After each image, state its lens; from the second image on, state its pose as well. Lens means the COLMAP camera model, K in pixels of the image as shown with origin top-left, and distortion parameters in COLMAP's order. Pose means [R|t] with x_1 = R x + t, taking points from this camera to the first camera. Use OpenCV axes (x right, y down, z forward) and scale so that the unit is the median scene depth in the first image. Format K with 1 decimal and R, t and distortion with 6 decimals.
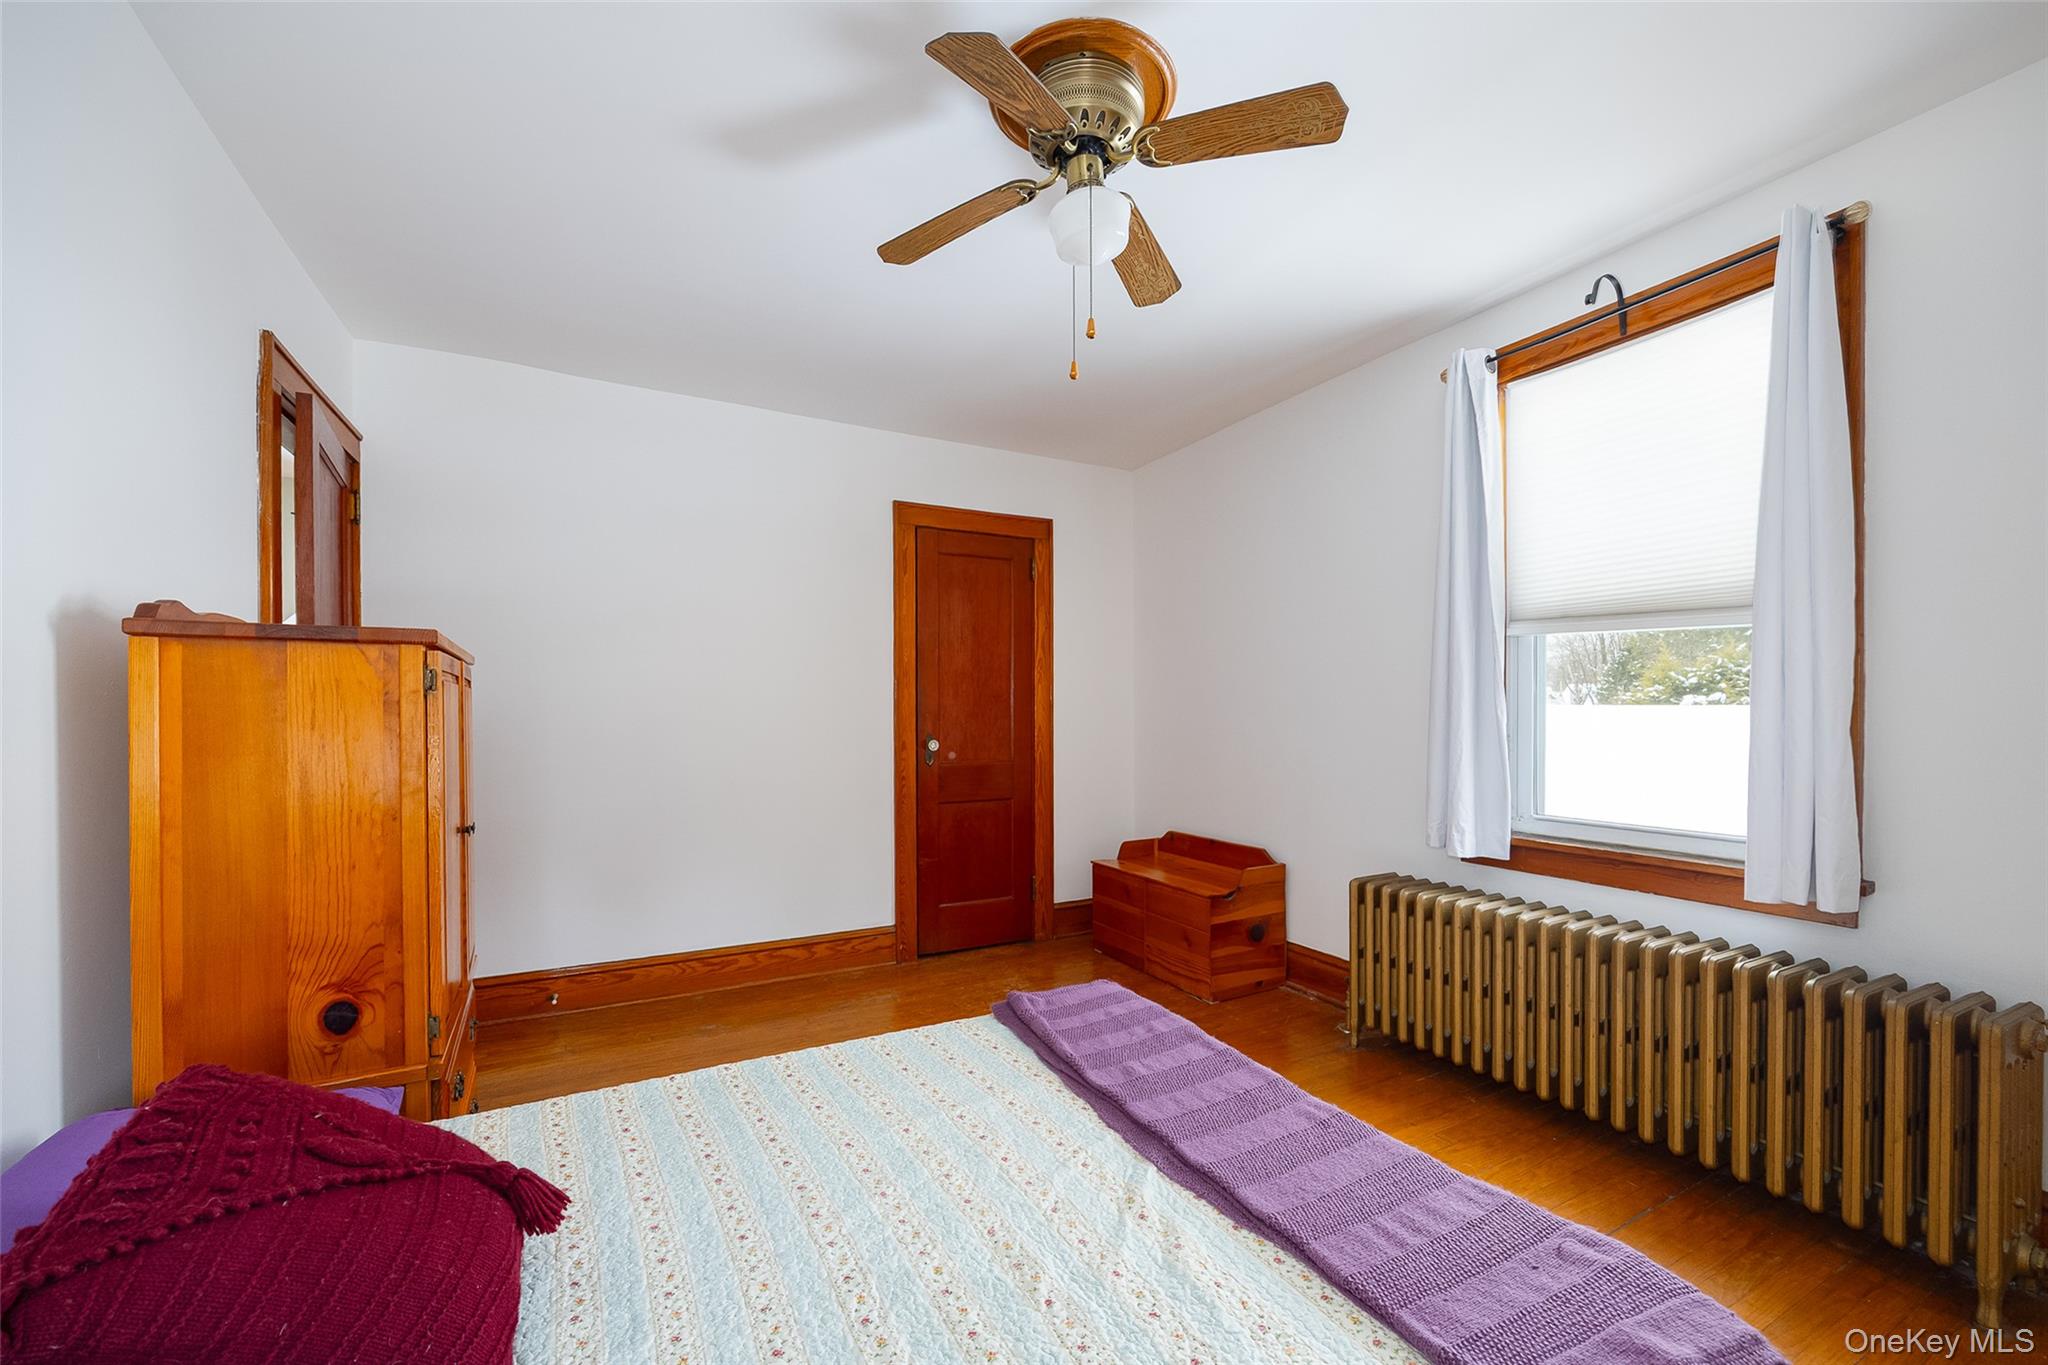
lens RADIAL K [[810.0, 0, 1023.0], [0, 810.0, 712.6], [0, 0, 1]] dist [-0.000987, -0.000166]
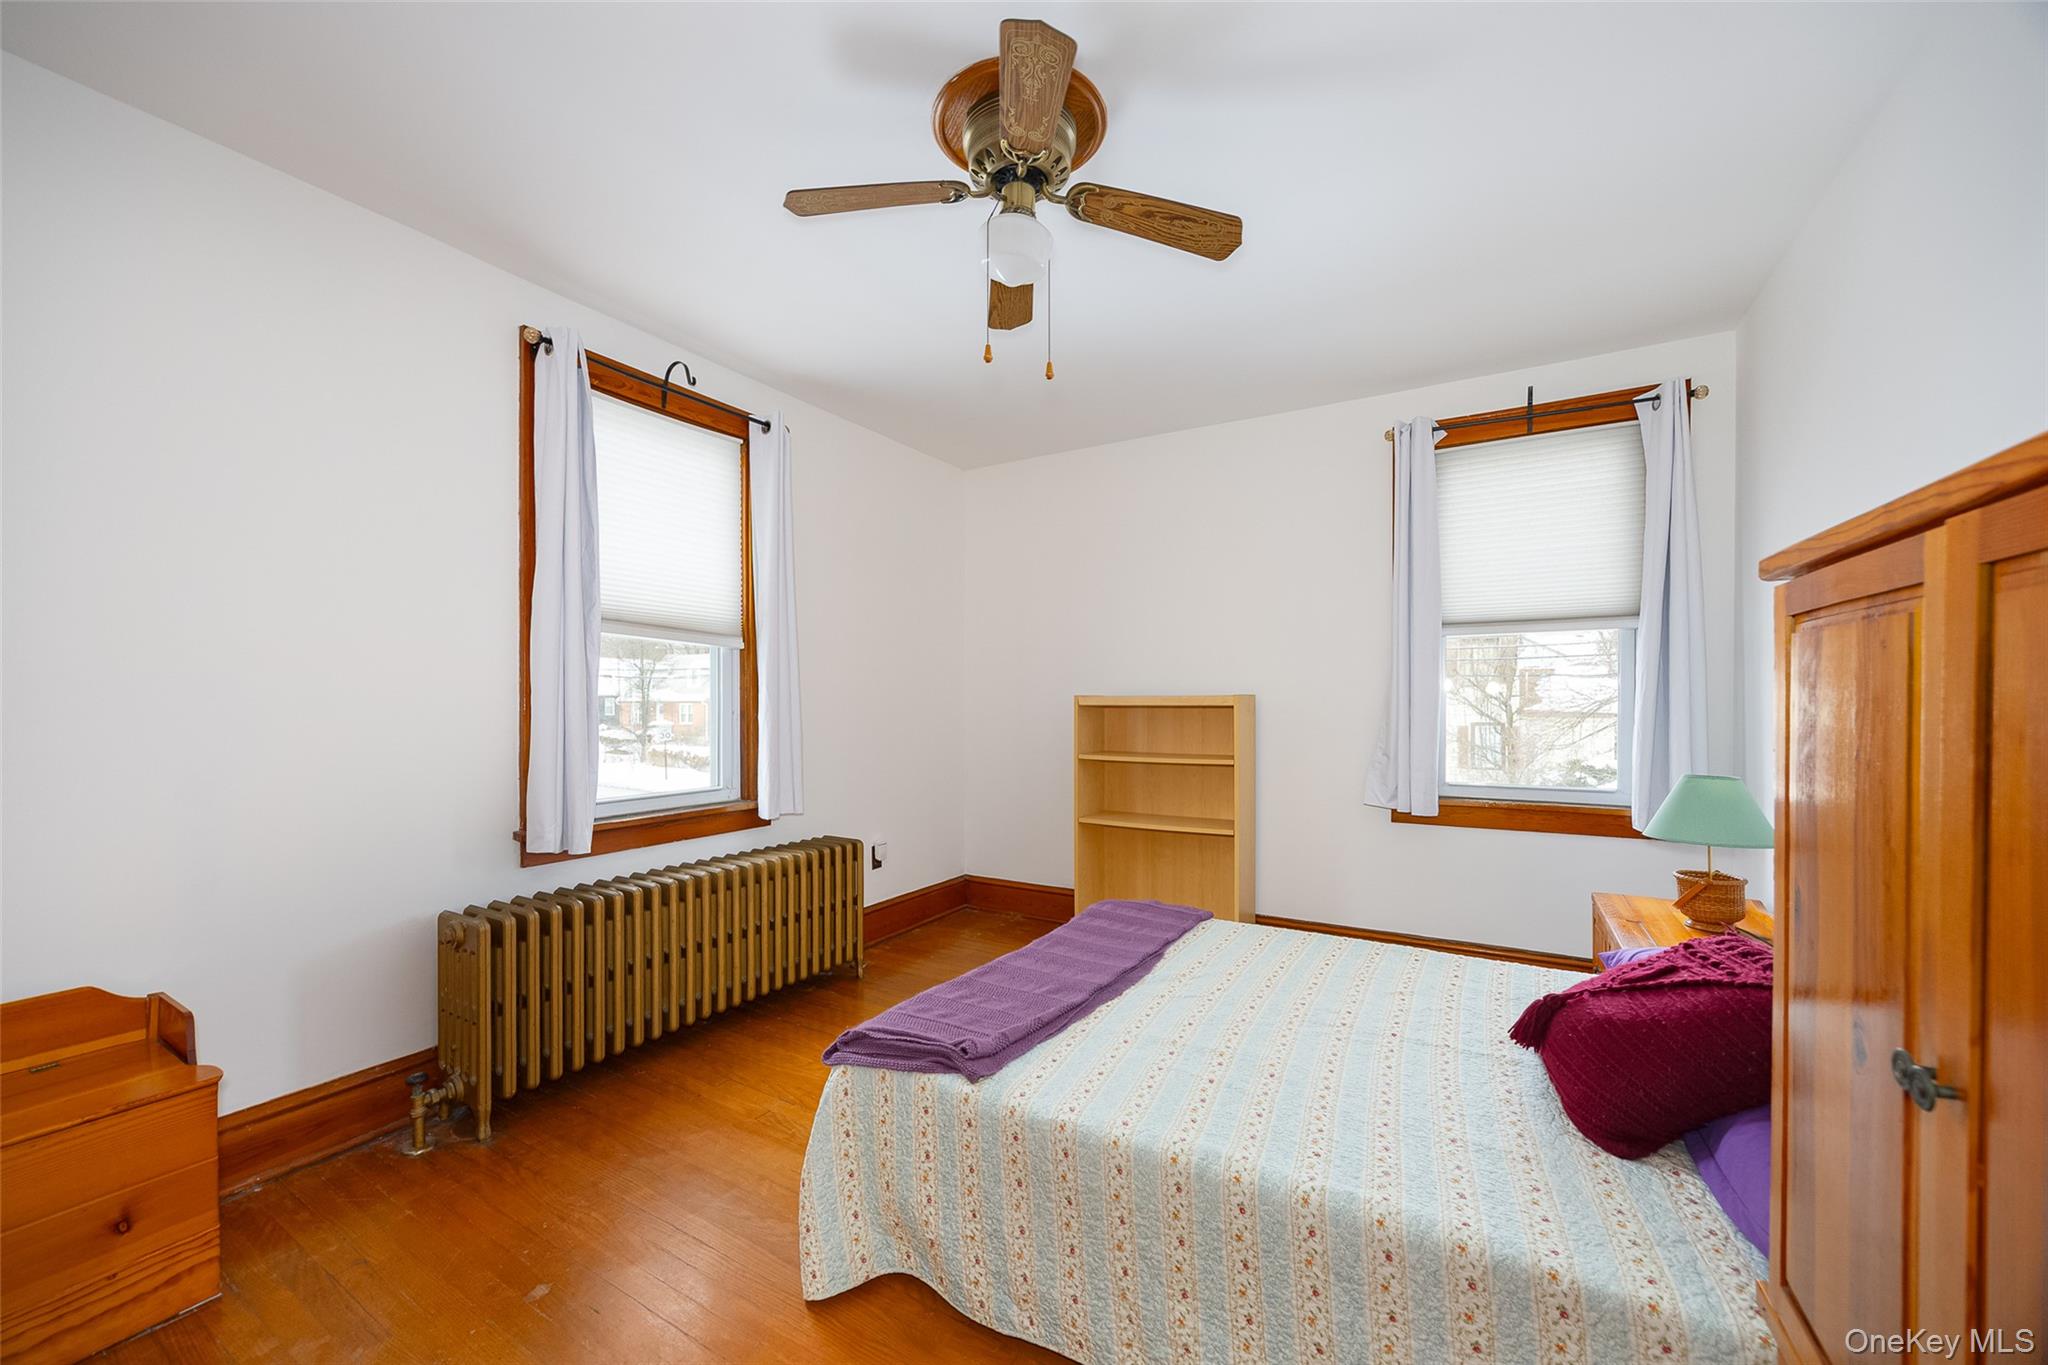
lens RADIAL K [[810.0, 0, 1023.0], [0, 810.0, 712.6], [0, 0, 1]] dist [-0.000987, -0.000166]
pose [[-0.531545, -0.006709, 0.847003, -0.754106], [0.004881, 0.999928, 0.010983, -0.000808], [-0.847016, 0.009972, -0.531474, 1.421037]]
